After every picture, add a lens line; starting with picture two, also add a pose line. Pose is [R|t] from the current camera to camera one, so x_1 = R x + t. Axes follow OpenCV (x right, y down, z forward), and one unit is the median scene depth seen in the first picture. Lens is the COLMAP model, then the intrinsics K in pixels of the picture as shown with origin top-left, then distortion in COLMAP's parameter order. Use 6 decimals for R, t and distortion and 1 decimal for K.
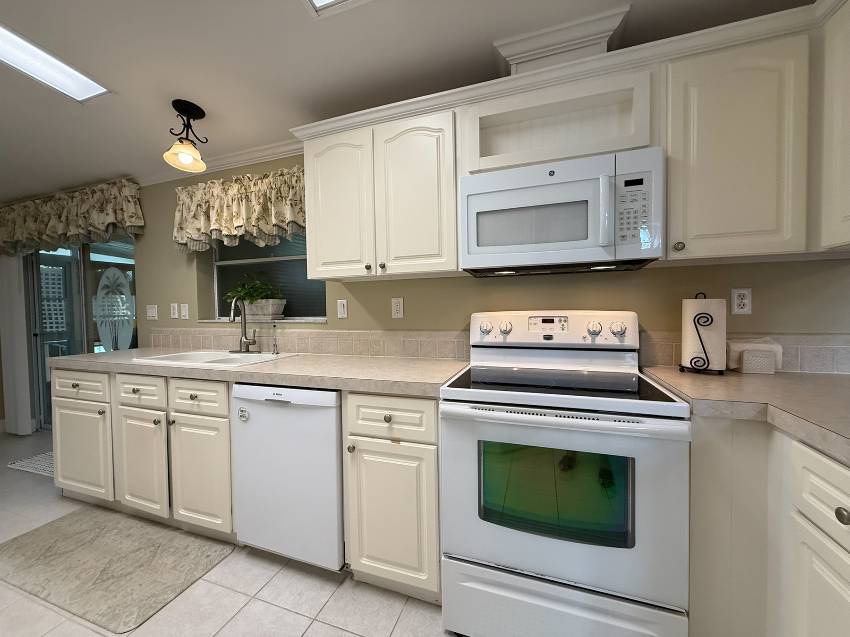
lens RADIAL K [[337.7, 0, 426.3], [0, 337.7, 317.2], [0, 0, 1]] dist [-0.003358, 0.001243]
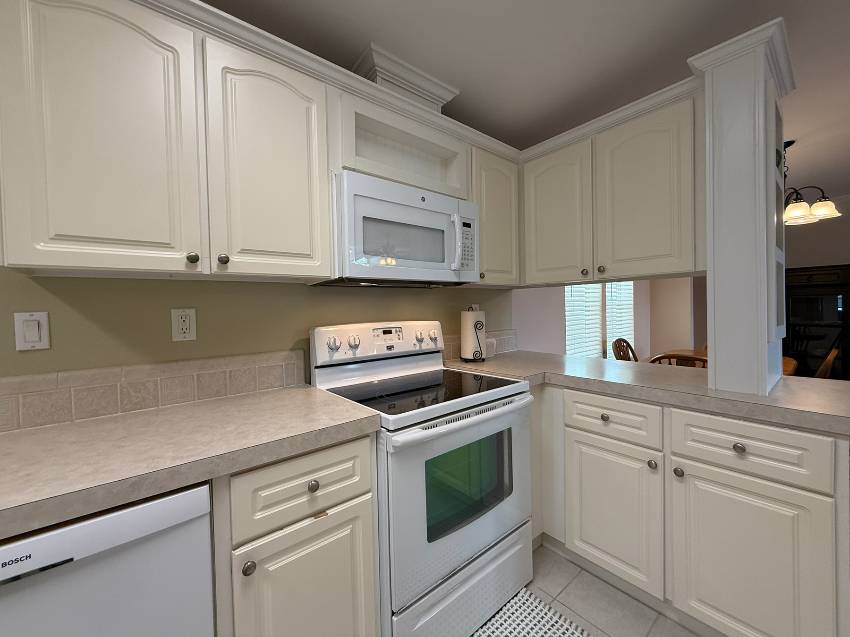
lens RADIAL K [[337.7, 0, 418.4], [0, 337.7, 313.9], [0, 0, 1]] dist [-0.003358, 0.001243]
pose [[0.522759, -0.010595, 0.852415, -0.463543], [0.036273, 0.999294, -0.009824, -0.030391], [-0.851709, 0.036055, 0.522774, 0.350622]]
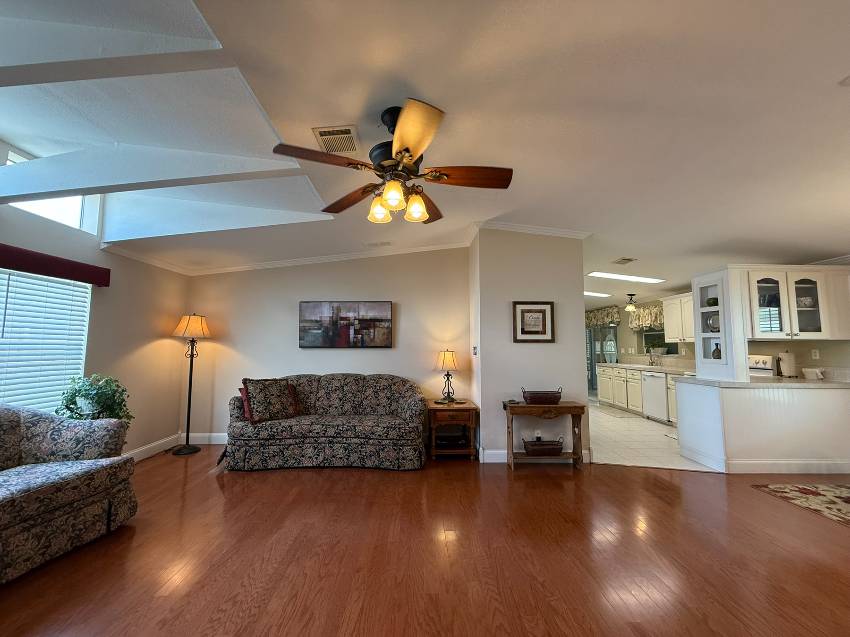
lens RADIAL K [[337.7, 0, 424.4], [0, 337.7, 319.7], [0, 0, 1]] dist [-0.003358, 0.001243]
pose [[0.349322, -0.057496, -0.935237, 2.059966], [-0.037108, 0.996484, -0.075121, -0.000860], [0.936268, 0.060947, 0.345960, -2.523978]]
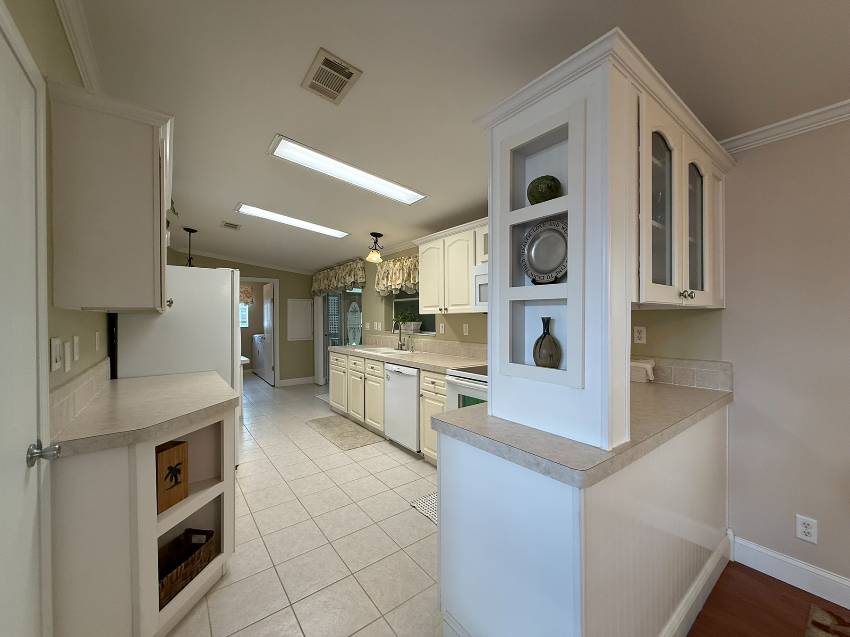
lens RADIAL K [[337.7, 0, 424.6], [0, 337.7, 315.1], [0, 0, 1]] dist [-0.003358, 0.001243]
pose [[0.836794, 0.007490, -0.547466, 0.818053], [-0.023281, 0.999489, -0.021910, -0.068836], [0.547022, 0.031079, 0.836541, -0.690030]]
